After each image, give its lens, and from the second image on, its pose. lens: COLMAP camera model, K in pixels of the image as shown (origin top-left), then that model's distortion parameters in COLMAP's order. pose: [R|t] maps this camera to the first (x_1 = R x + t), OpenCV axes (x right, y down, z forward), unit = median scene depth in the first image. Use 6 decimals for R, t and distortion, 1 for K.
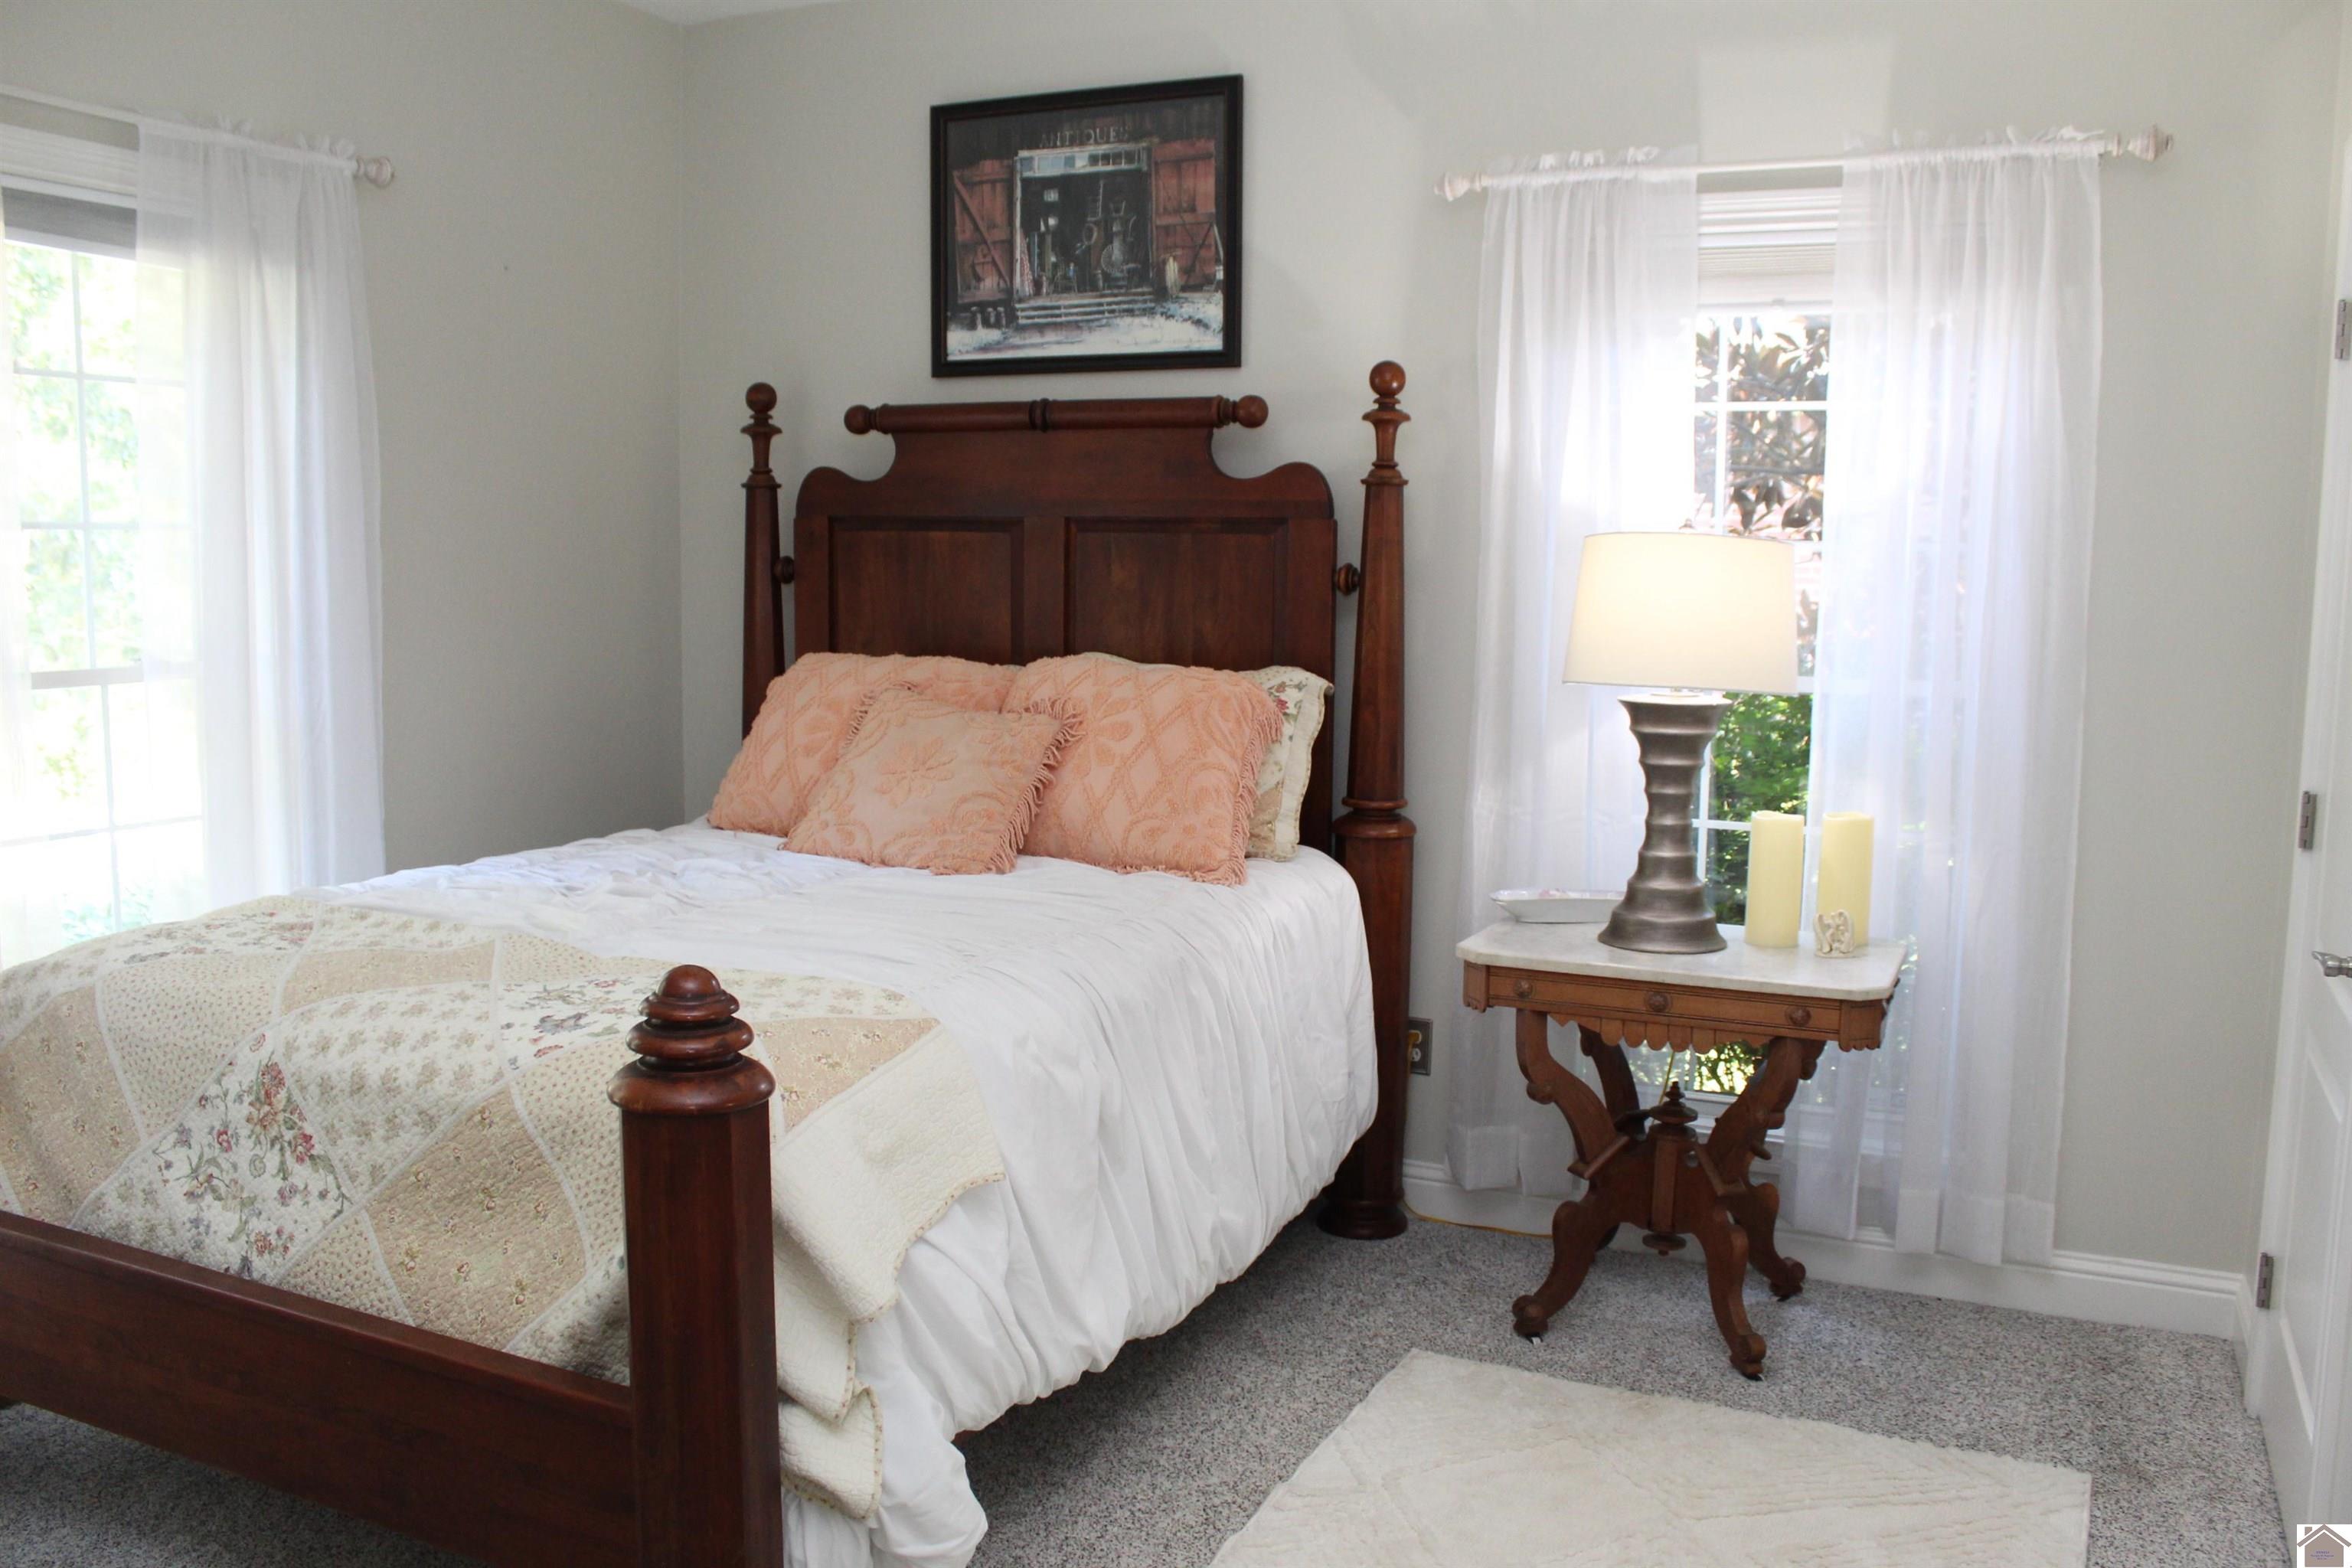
lens RADIAL K [[1959.3, 0, 1166.7], [0, 1959.3, 791.6], [0, 0, 1]] dist [-0.147484, 0.102890]
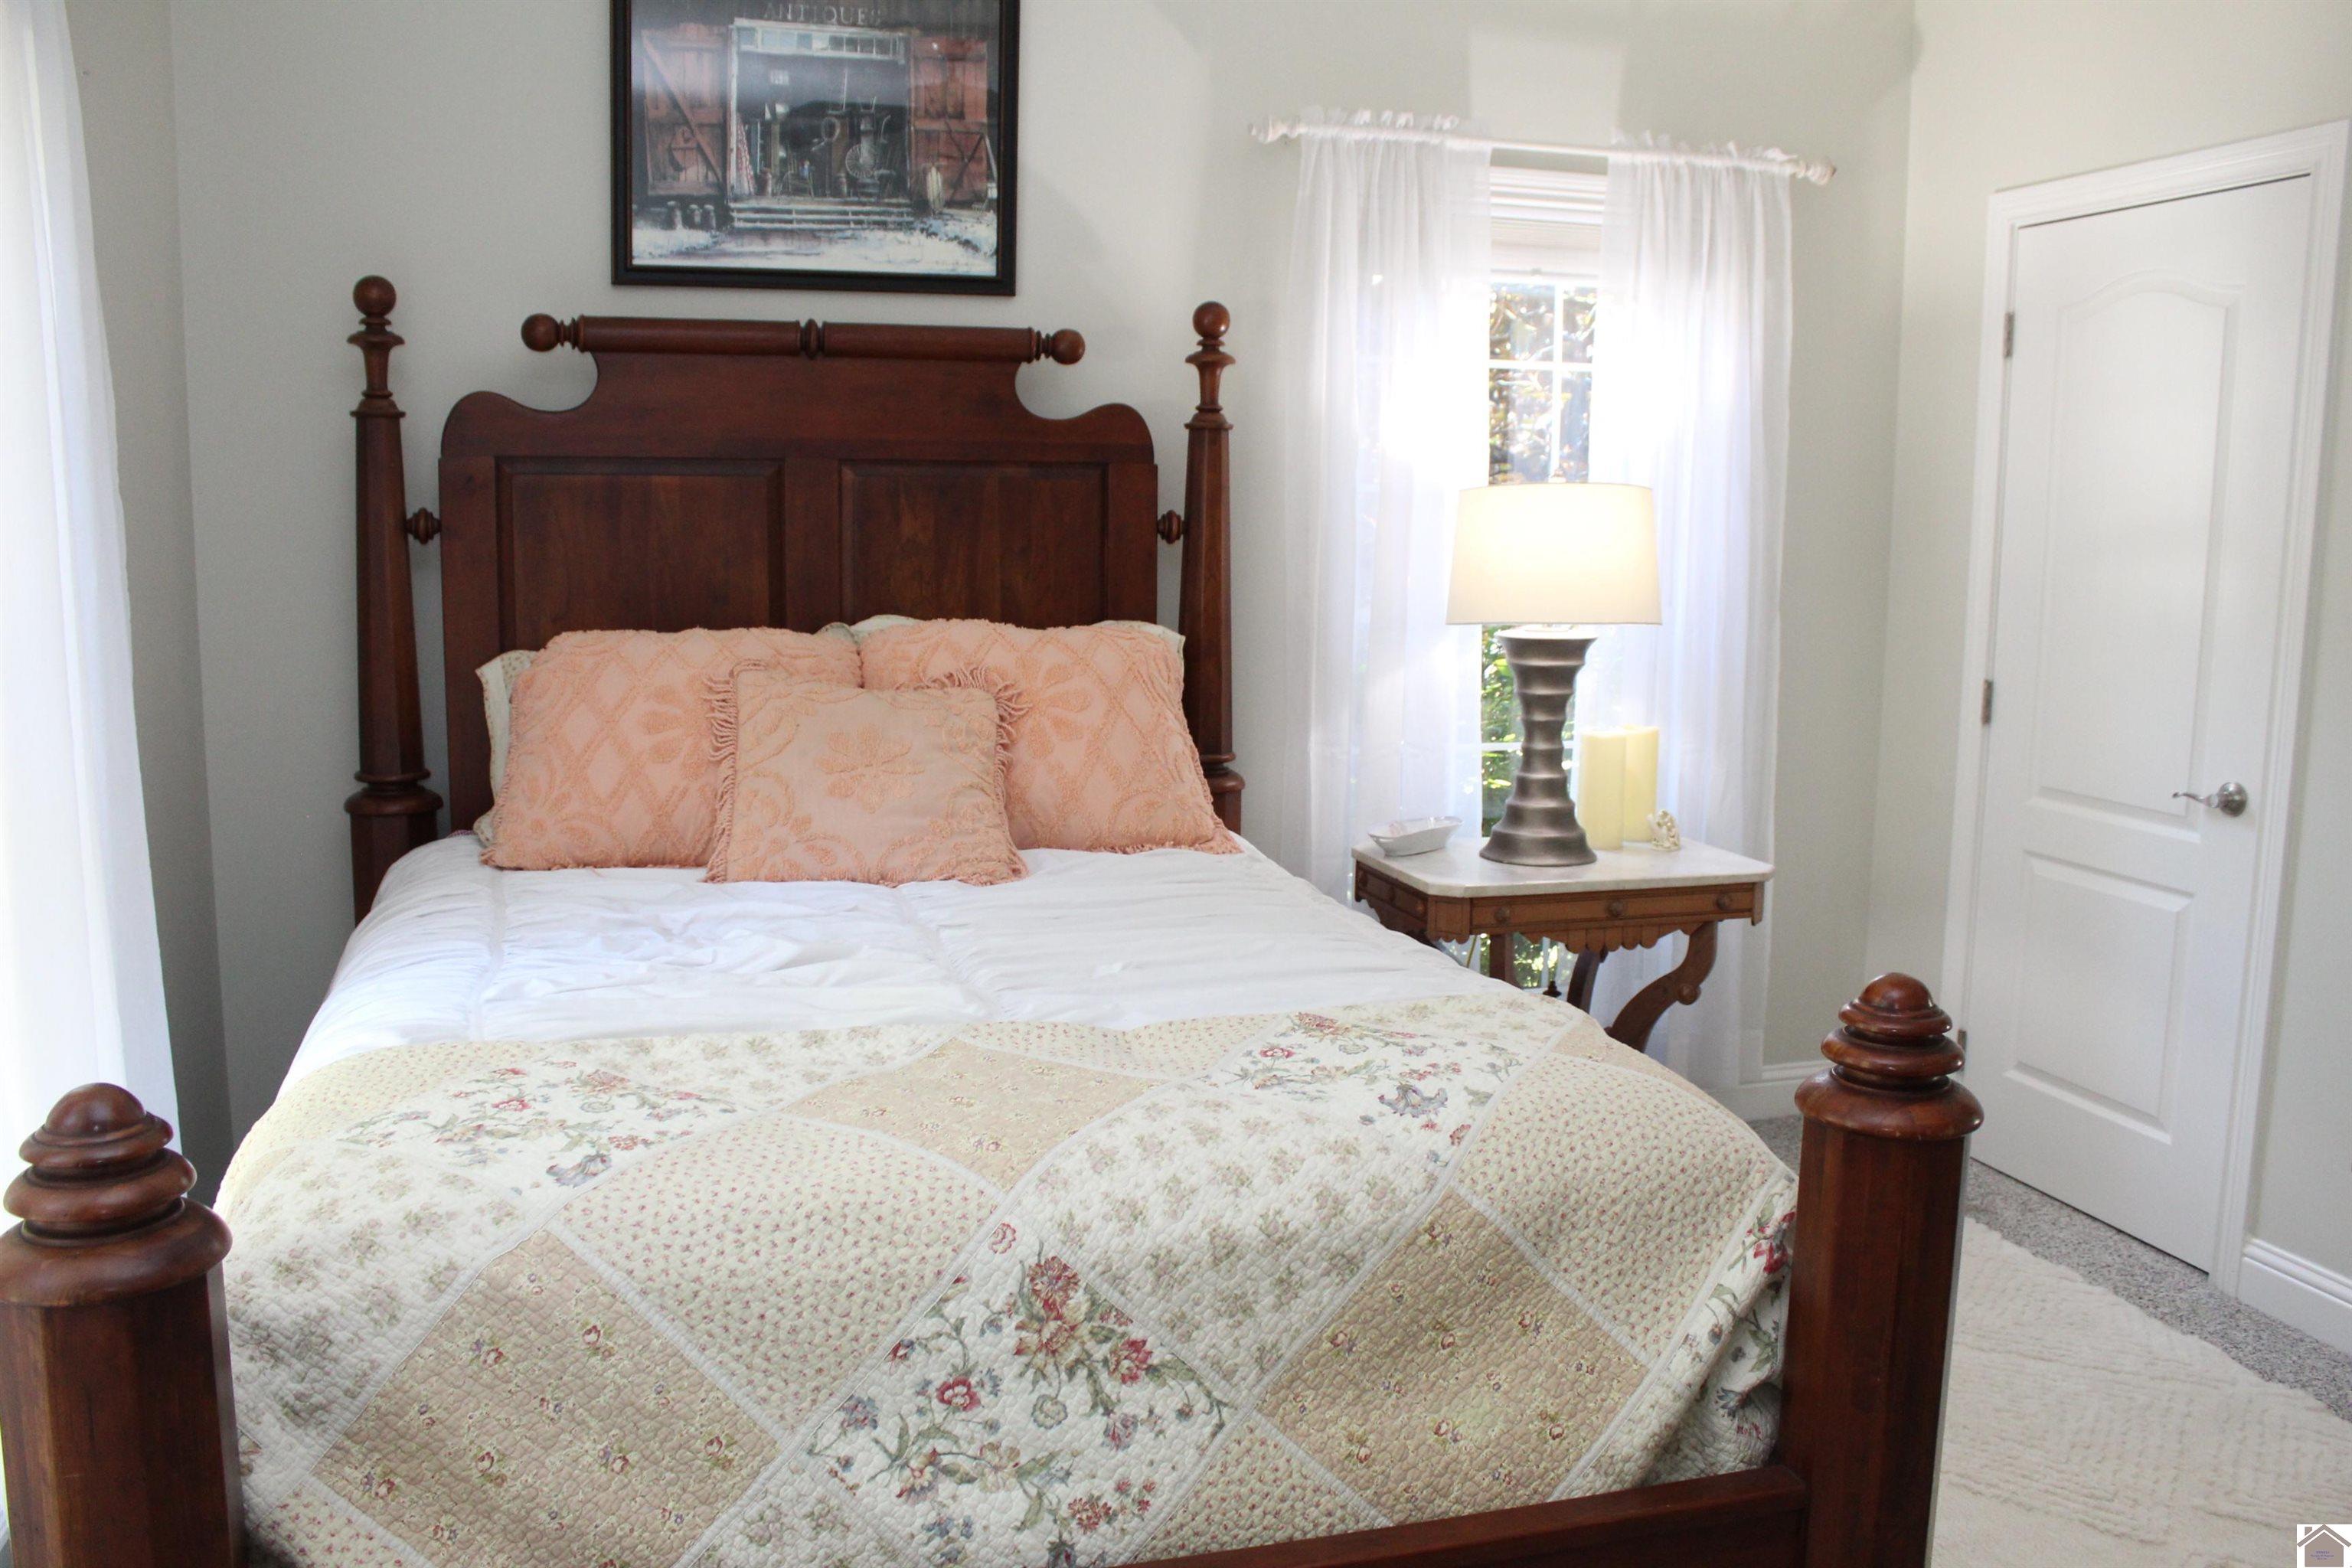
lens RADIAL K [[1959.3, 0, 1174.0], [0, 1959.3, 782.1], [0, 0, 1]] dist [-0.147484, 0.102890]
pose [[0.742806, -0.098900, 0.662162, -0.590669], [0.078262, 0.995075, 0.060831, -0.044827], [-0.664917, 0.006636, 0.746888, 0.299103]]
